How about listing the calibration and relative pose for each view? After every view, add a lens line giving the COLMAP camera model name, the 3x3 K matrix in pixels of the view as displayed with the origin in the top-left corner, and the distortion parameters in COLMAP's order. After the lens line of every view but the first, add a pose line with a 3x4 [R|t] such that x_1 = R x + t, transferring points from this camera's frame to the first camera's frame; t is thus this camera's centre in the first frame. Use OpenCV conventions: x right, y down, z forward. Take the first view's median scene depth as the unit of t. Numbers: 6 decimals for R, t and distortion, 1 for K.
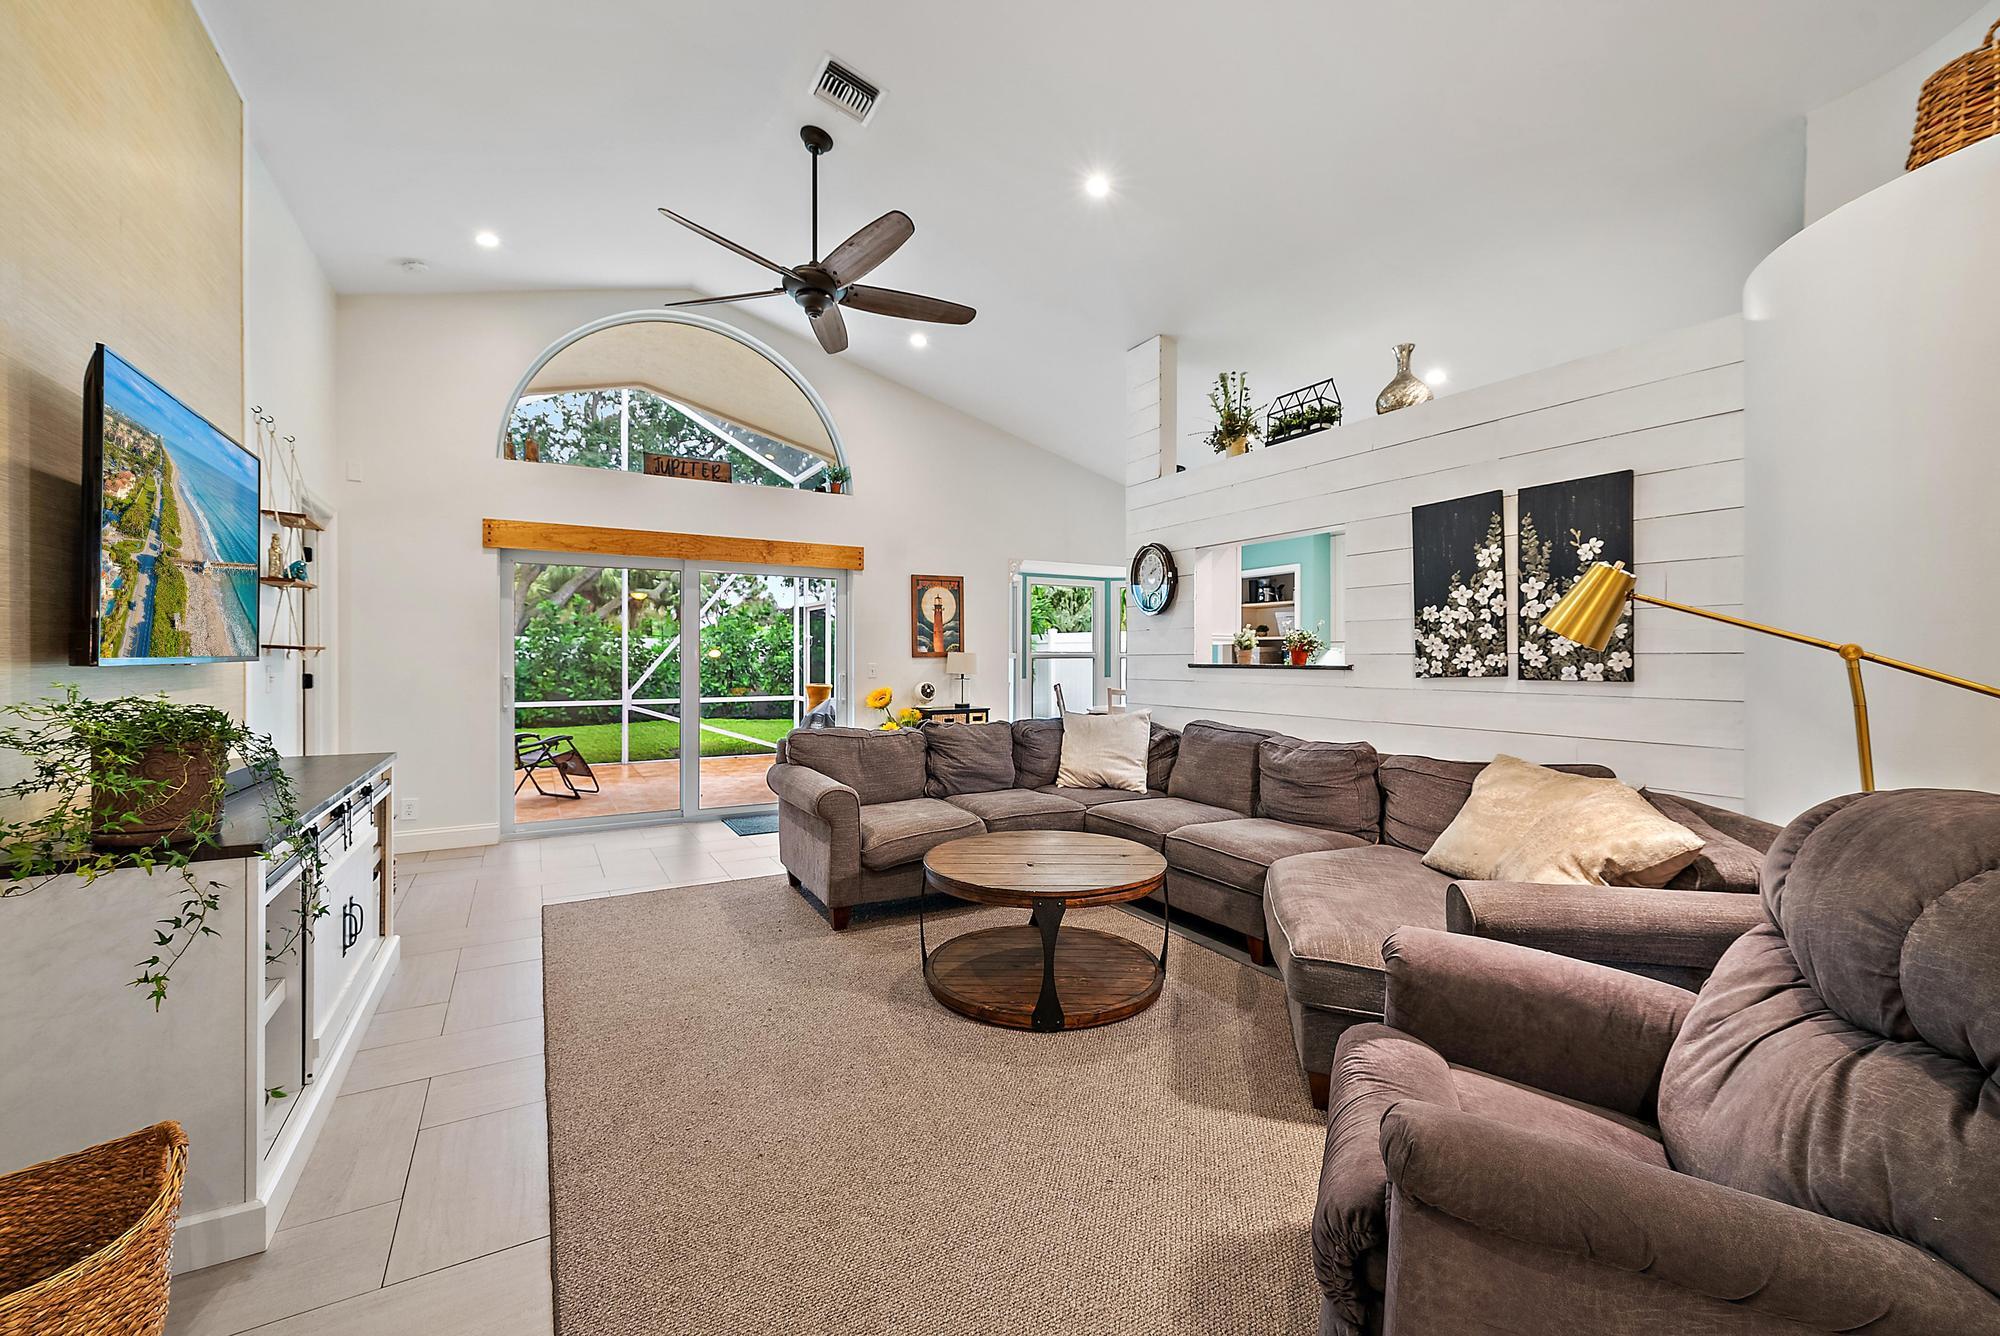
lens RADIAL K [[820.4, 0, 1007.7], [0, 820.4, 660.5], [0, 0, 1]] dist [0.001038, -0.000106]
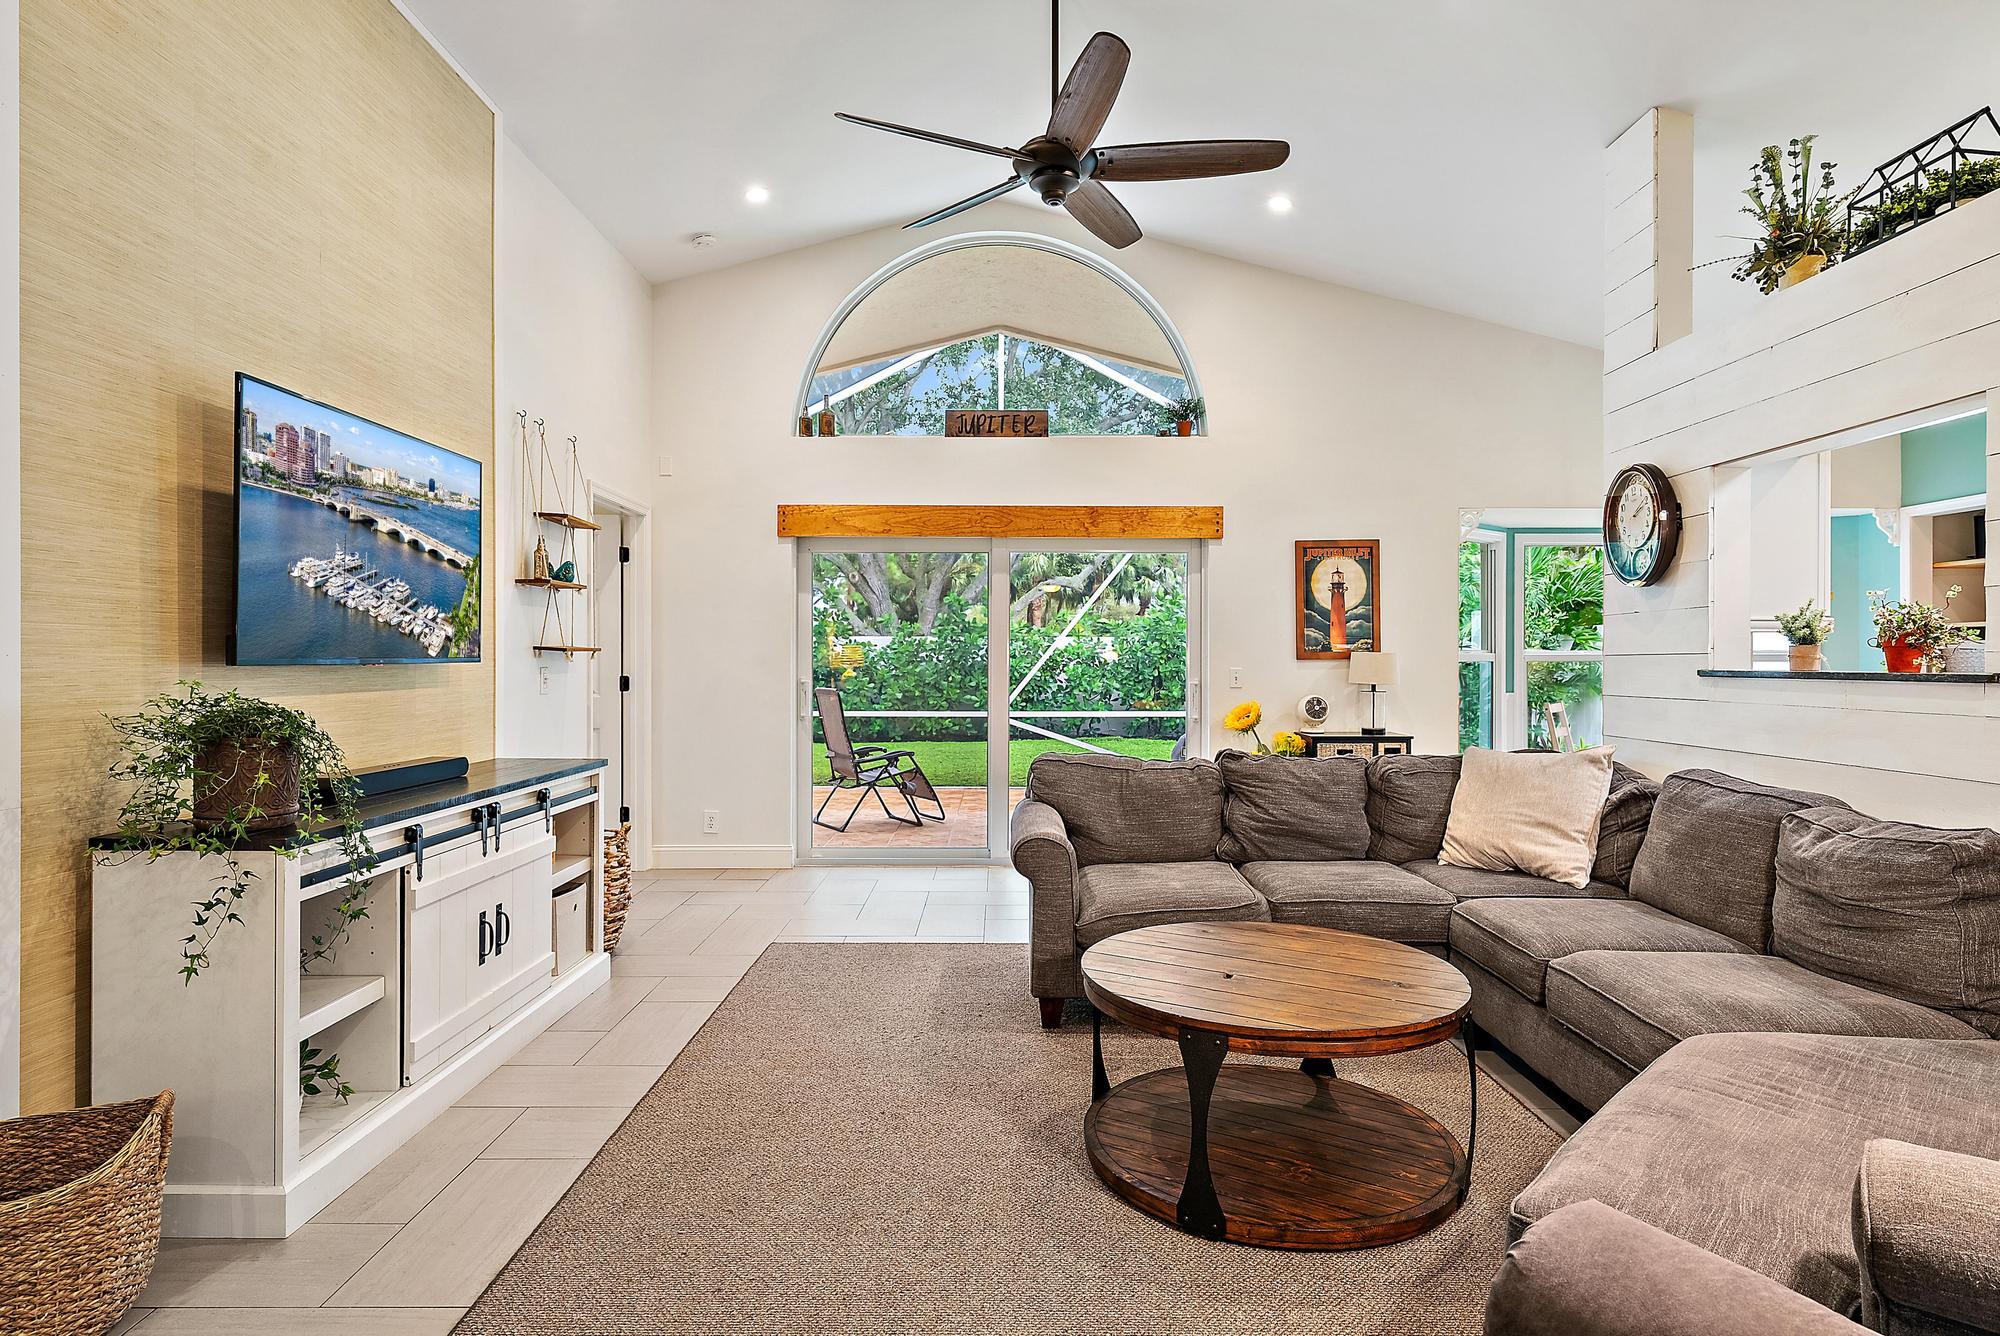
lens RADIAL K [[1097.3, 0, 996.5], [0, 1097.3, 661.0], [0, 0, 1]] dist [0.004584, -0.000778]
pose [[0.860298, 0.000560, -0.509792, 0.198737], [-0.002328, 0.999993, -0.002830, 0.000927], [0.509787, 0.003622, 0.860293, 0.097054]]
